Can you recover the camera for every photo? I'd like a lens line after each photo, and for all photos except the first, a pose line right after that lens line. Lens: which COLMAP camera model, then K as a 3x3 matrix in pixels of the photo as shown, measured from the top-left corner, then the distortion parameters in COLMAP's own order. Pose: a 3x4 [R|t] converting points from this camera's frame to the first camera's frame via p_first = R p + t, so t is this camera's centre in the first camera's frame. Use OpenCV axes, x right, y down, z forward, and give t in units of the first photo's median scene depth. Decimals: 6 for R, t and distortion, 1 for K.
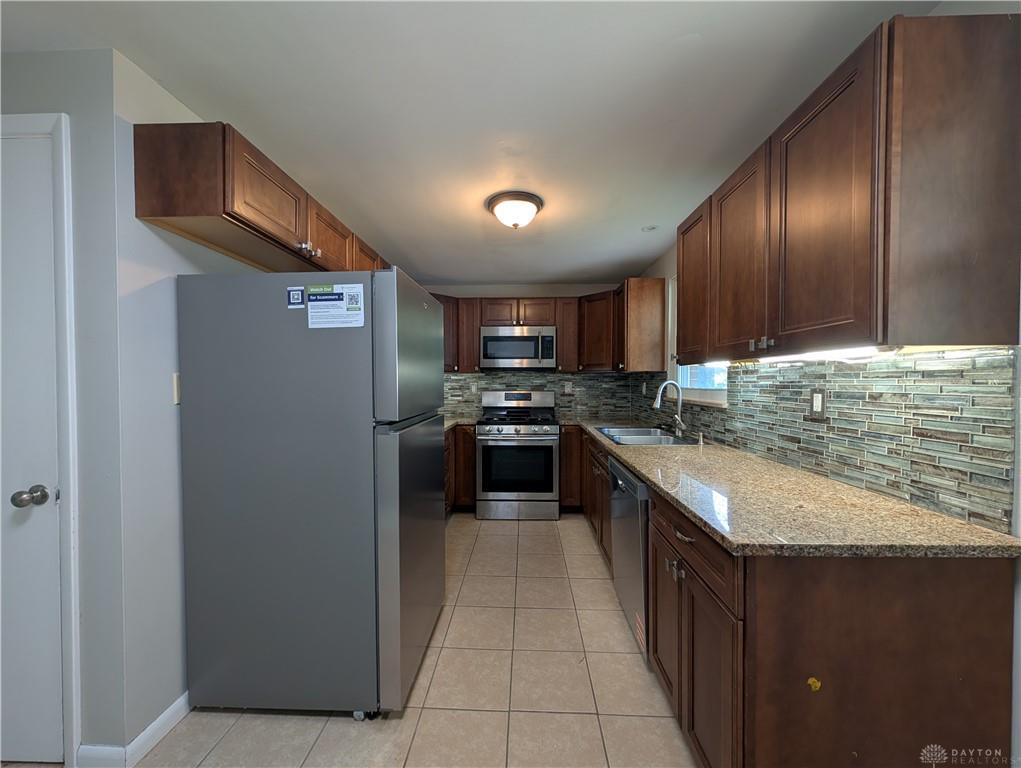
lens RADIAL K [[384.1, 0, 510.9], [0, 384.1, 389.0], [0, 0, 1]] dist [-0.000796, -0.000409]
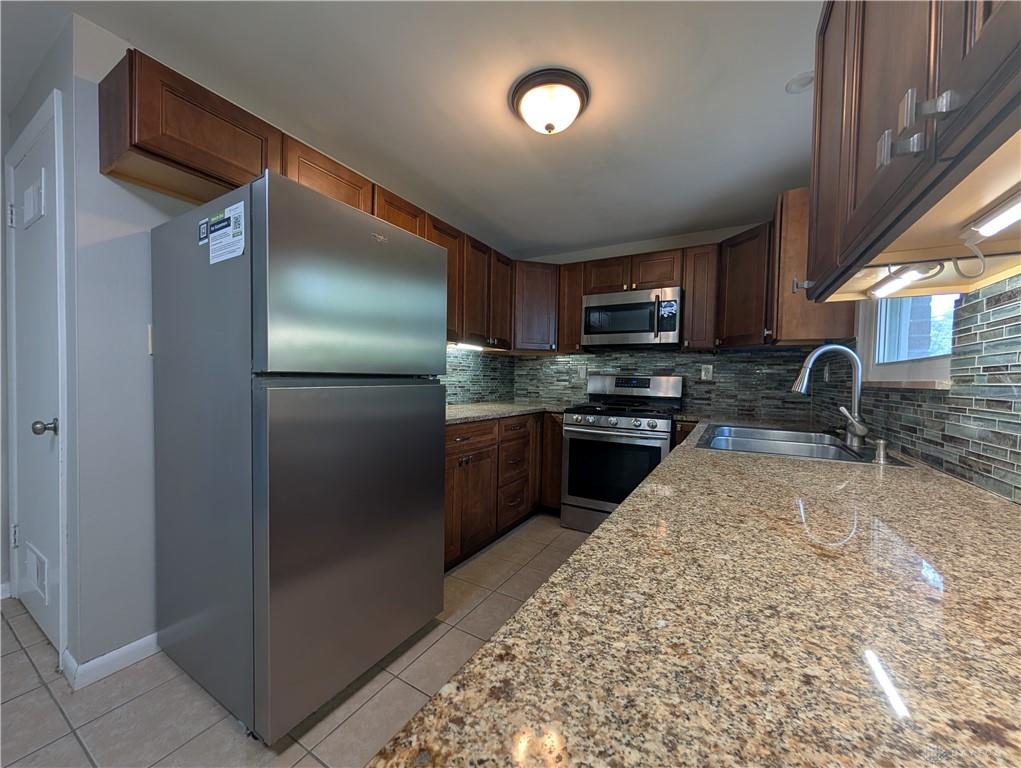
lens RADIAL K [[384.1, 0, 510.9], [0, 384.1, 389.0], [0, 0, 1]] dist [-0.000796, -0.000409]
pose [[0.883132, 0.032551, -0.467993, 0.321886], [-0.030914, 0.999460, 0.011180, 0.060895], [0.468104, 0.004594, 0.883661, 0.357172]]
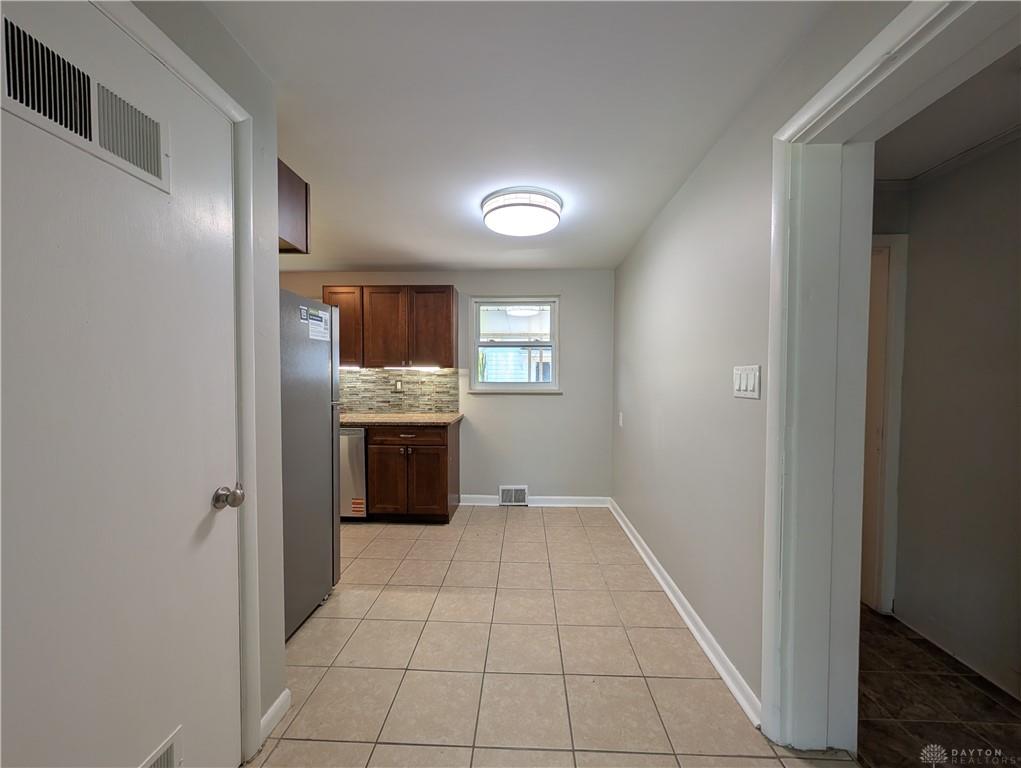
lens RADIAL K [[384.1, 0, 510.9], [0, 384.1, 389.0], [0, 0, 1]] dist [-0.000796, -0.000409]
pose [[0.001563, -0.027751, 0.999614, -1.253268], [0.016743, 0.999475, 0.027721, 0.000357], [-0.999859, 0.016693, 0.002027, 0.172729]]
